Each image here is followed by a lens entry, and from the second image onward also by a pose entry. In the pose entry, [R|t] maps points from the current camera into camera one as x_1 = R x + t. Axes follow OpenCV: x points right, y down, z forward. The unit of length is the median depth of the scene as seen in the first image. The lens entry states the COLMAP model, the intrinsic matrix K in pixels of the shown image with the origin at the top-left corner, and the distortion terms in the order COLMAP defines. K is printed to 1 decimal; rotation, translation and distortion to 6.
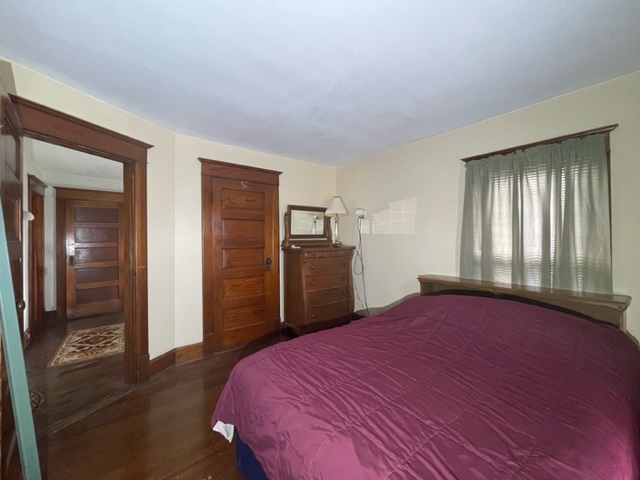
lens RADIAL K [[258.5, 0, 320.0], [0, 258.5, 240.0], [0, 0, 1]] dist [-0.000766, -0.000039]
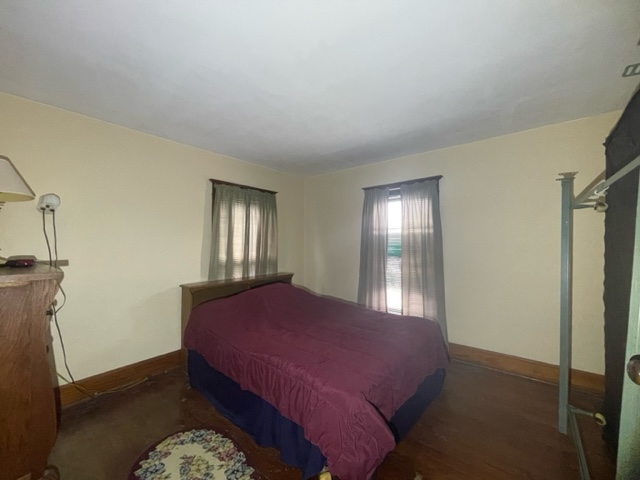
lens RADIAL K [[258.5, 0, 320.0], [0, 258.5, 240.0], [0, 0, 1]] dist [-0.000766, -0.000039]
pose [[-0.232865, 0.021400, 0.972274, -0.789896], [0.002561, 0.999768, -0.021392, -0.009800], [-0.972506, -0.002491, -0.232866, 0.914014]]
